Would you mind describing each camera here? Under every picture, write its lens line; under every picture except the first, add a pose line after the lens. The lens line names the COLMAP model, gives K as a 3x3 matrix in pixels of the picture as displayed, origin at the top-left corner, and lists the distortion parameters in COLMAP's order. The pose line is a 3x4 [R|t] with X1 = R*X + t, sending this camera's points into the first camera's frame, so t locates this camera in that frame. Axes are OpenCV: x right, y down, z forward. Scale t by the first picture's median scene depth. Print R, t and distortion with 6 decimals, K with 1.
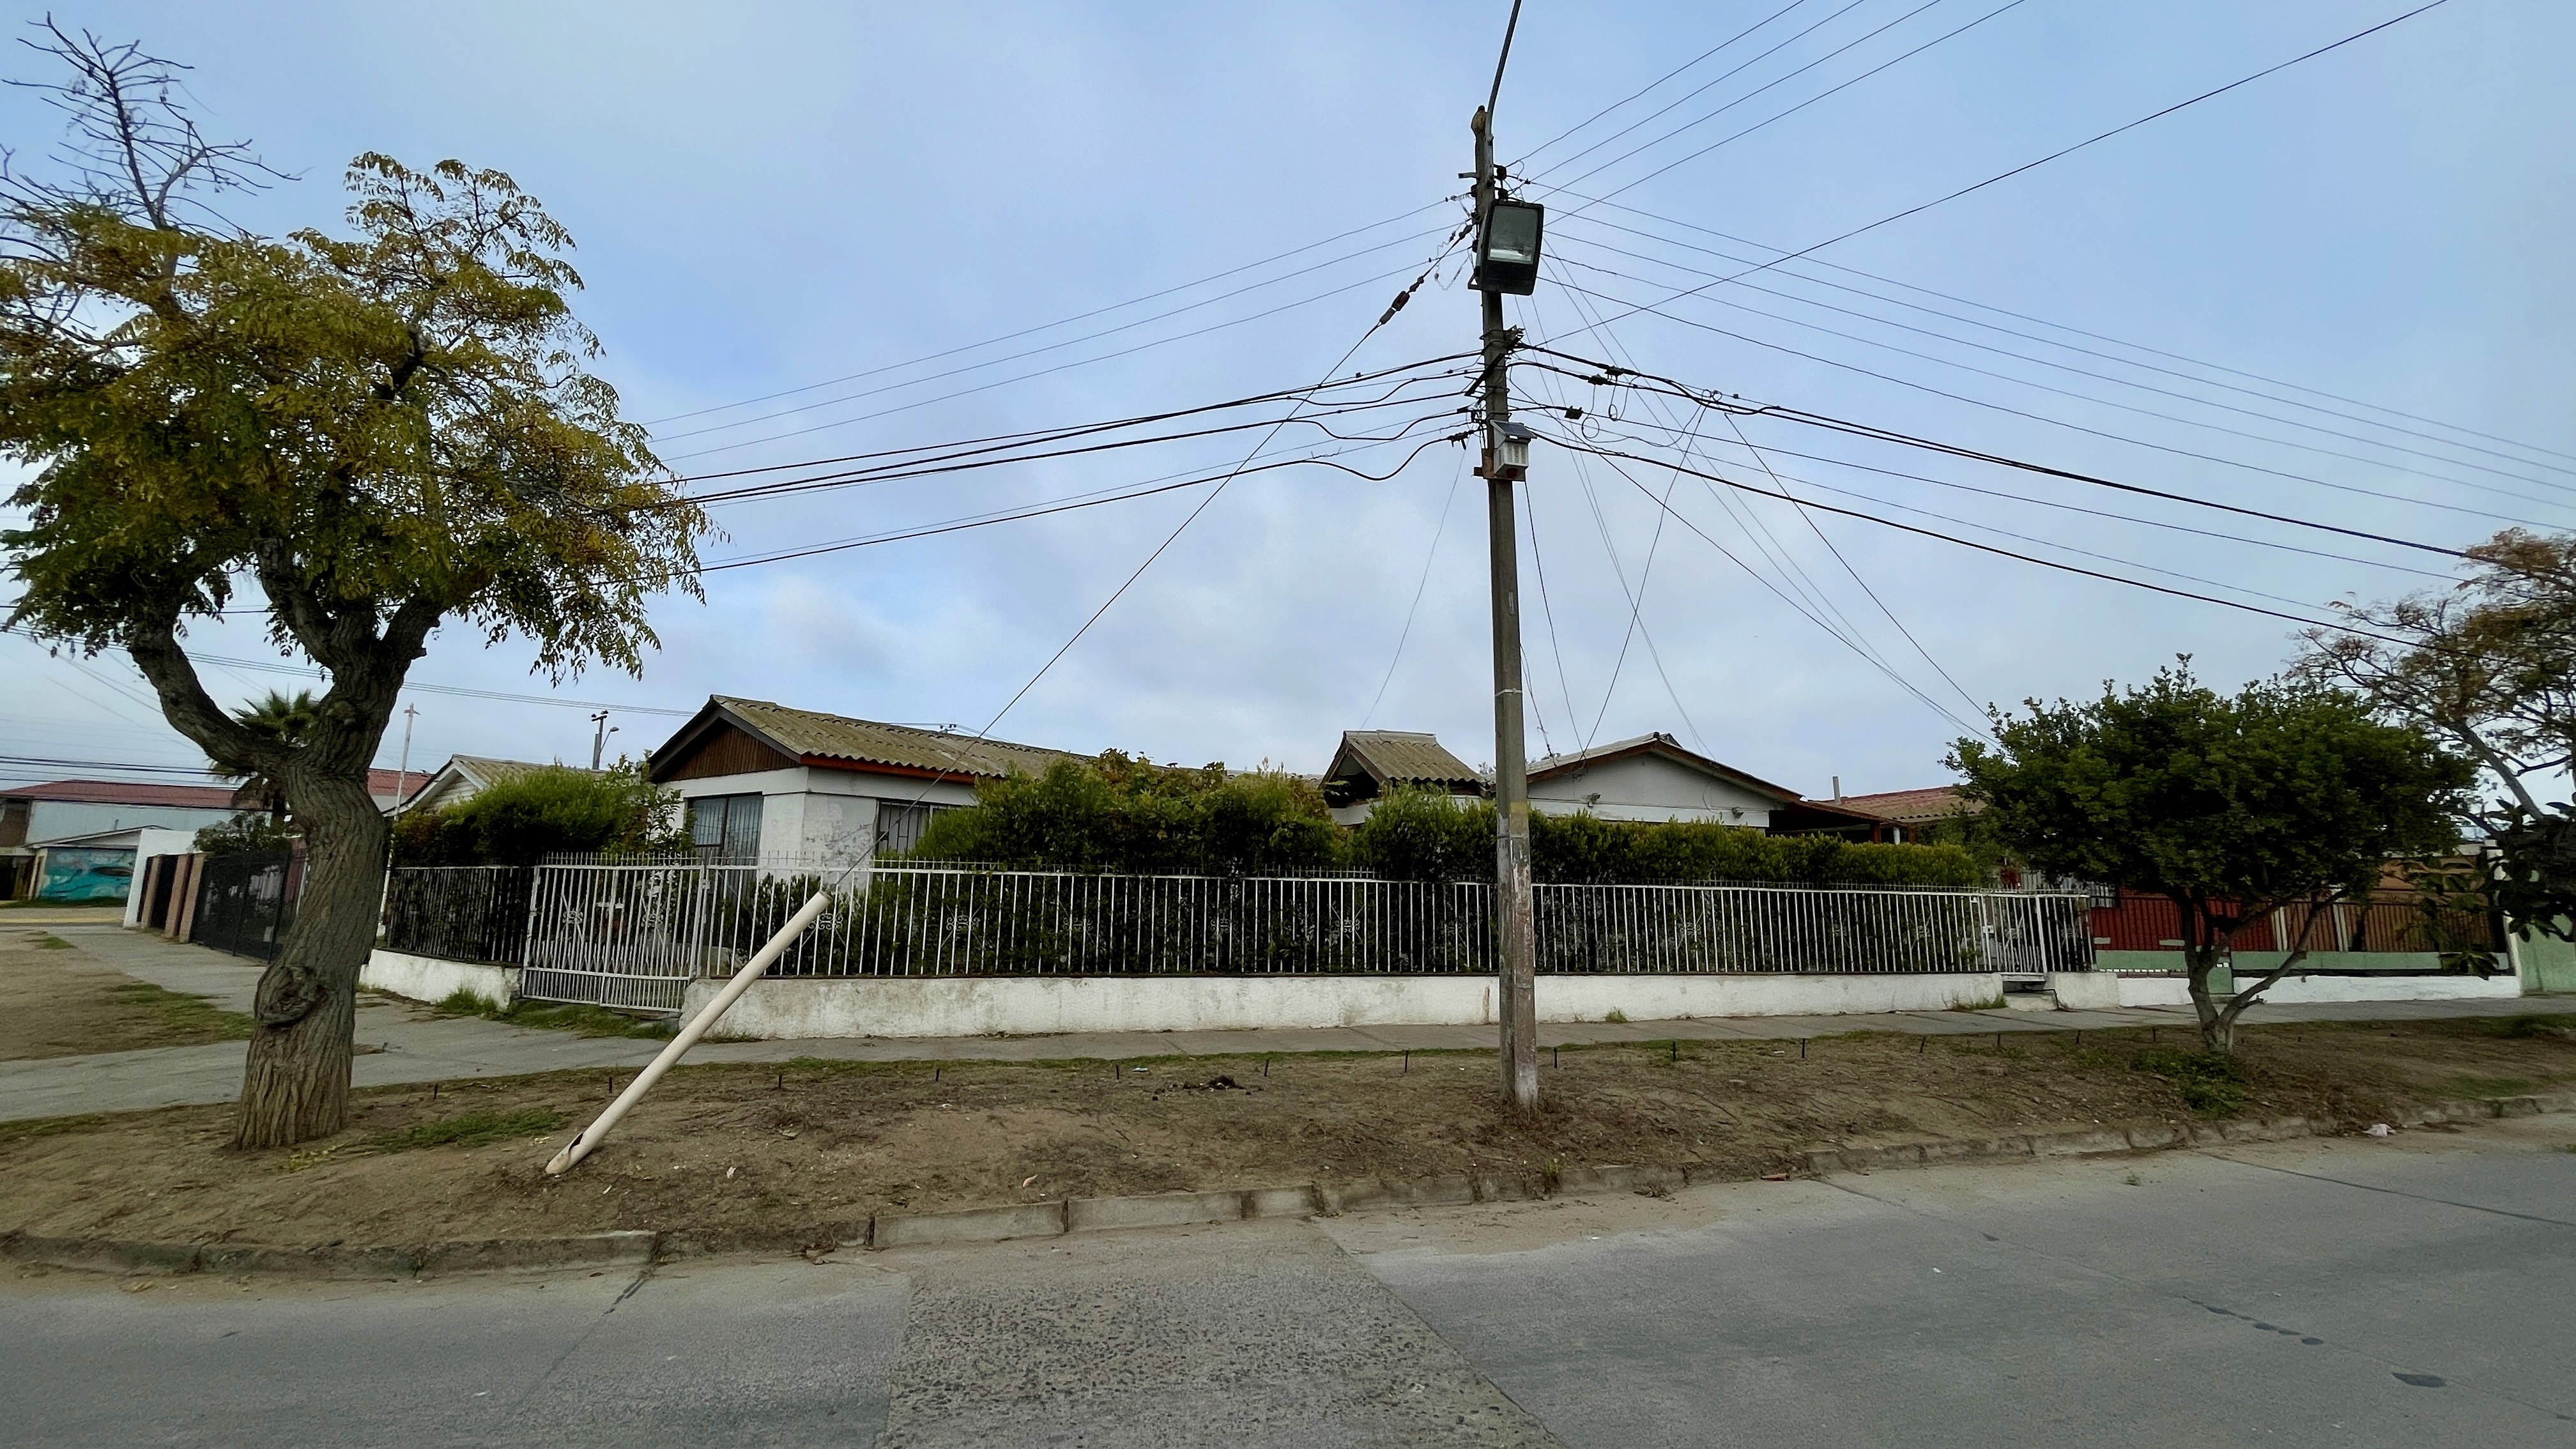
lens RADIAL K [[1045.2, 0, 1280.6], [0, 1045.2, 728.7], [0, 0, 1]] dist [-0.004034, 0.001699]
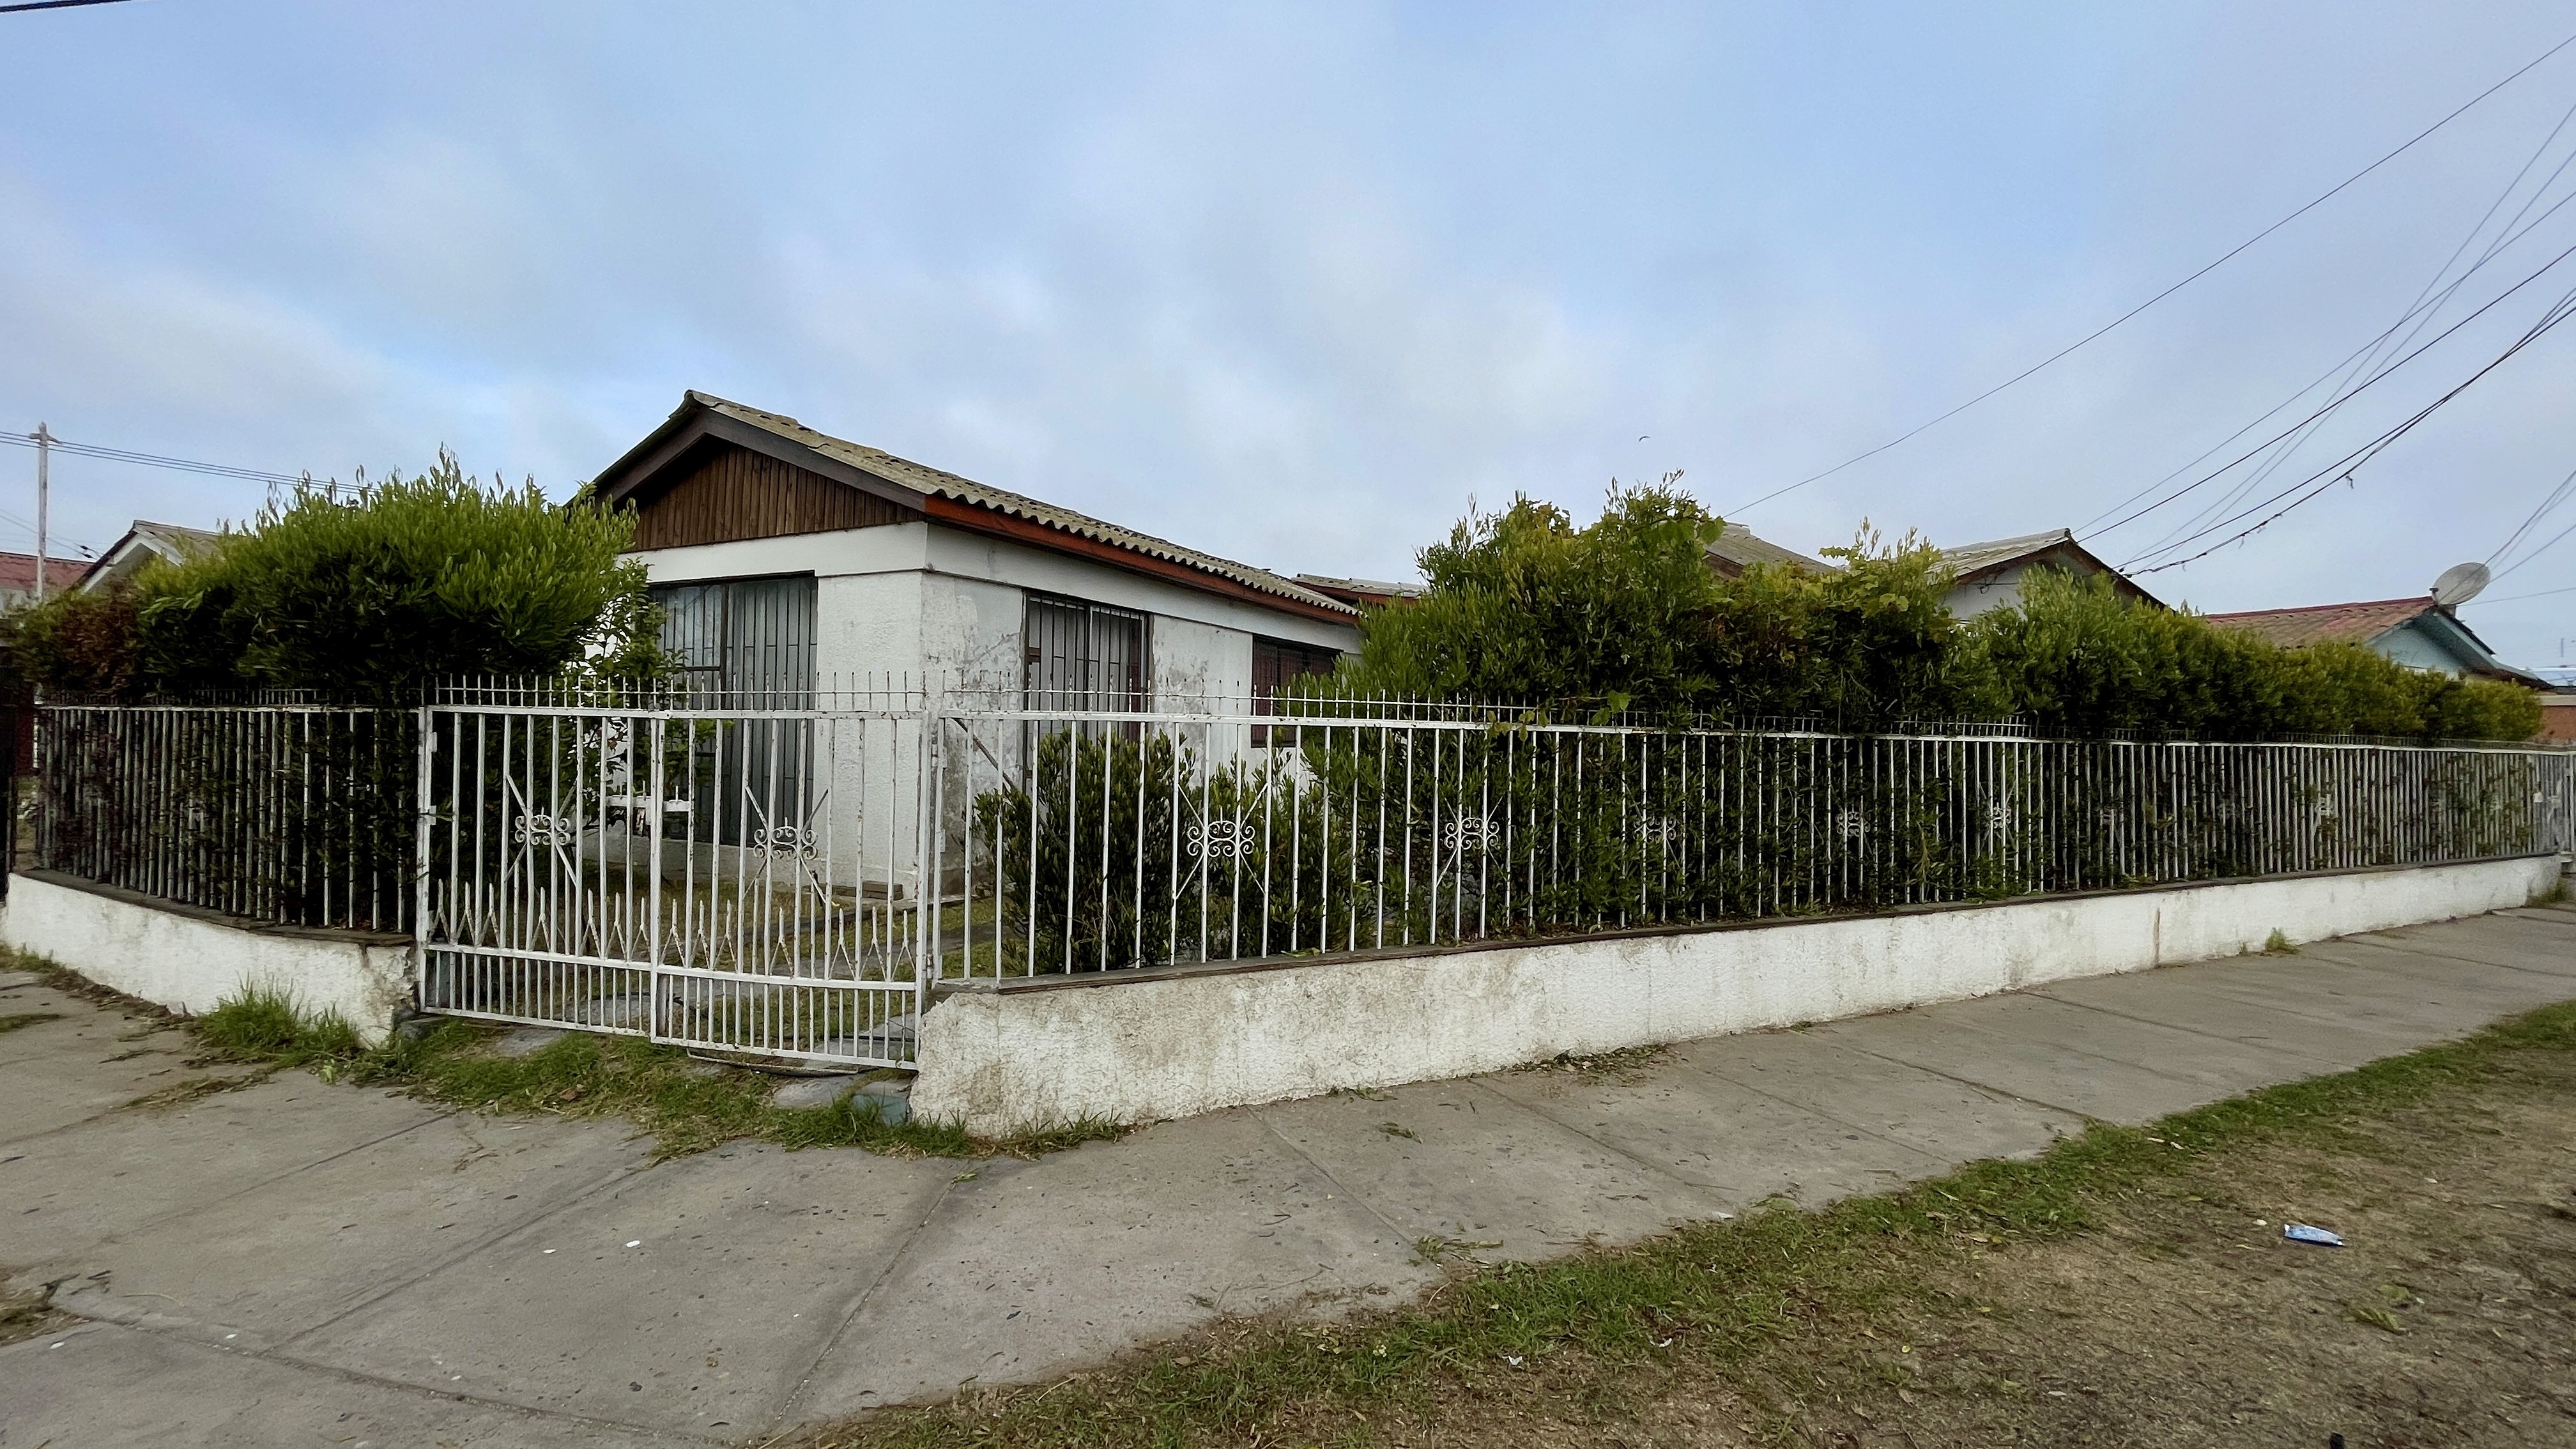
lens RADIAL K [[1045.2, 0, 1282.3], [0, 1045.2, 734.9], [0, 0, 1]] dist [-0.004034, 0.001699]
pose [[0.986753, 0.000626, 0.162226, -0.445431], [-0.026281, 0.987401, 0.156043, 0.068663], [-0.160085, -0.158239, 0.974337, 0.541302]]
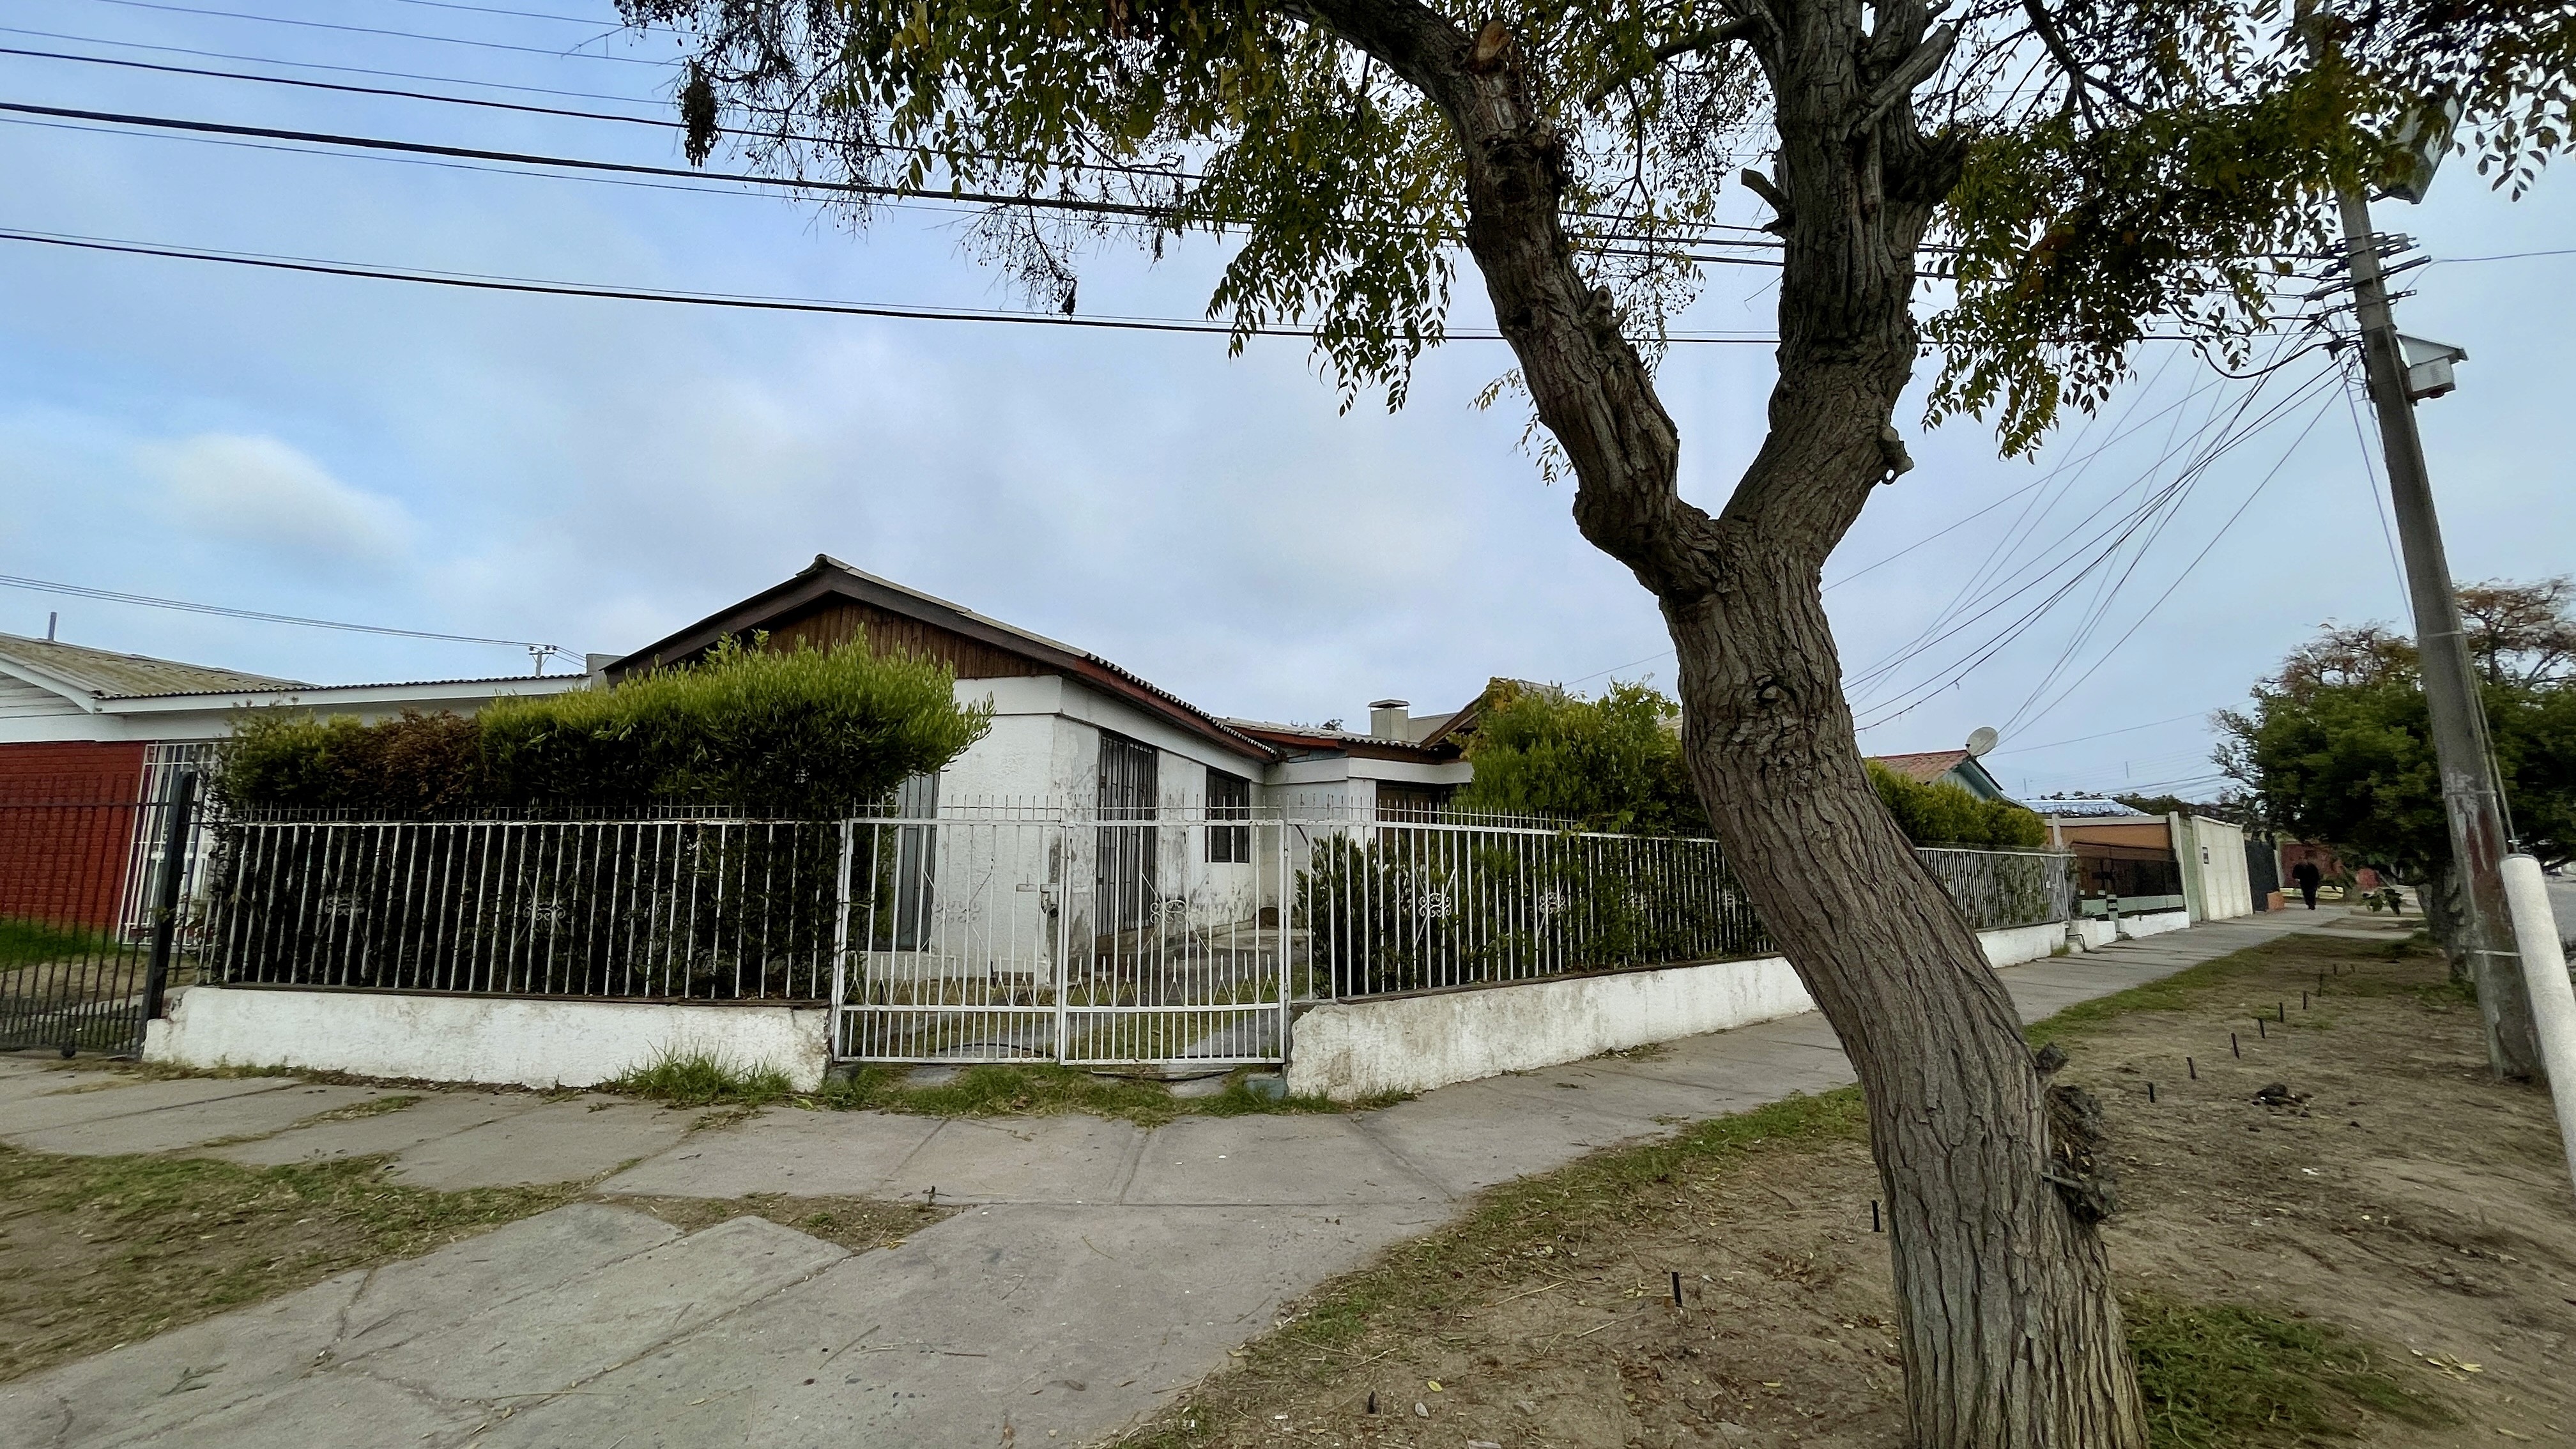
lens RADIAL K [[1045.2, 0, 1287.0], [0, 1045.2, 727.6], [0, 0, 1]] dist [-0.004034, 0.001699]
pose [[0.905153, 0.044195, 0.422782, -0.745509], [-0.056082, 0.998303, 0.015713, 0.062429], [-0.421370, -0.037933, 0.906095, 0.414391]]
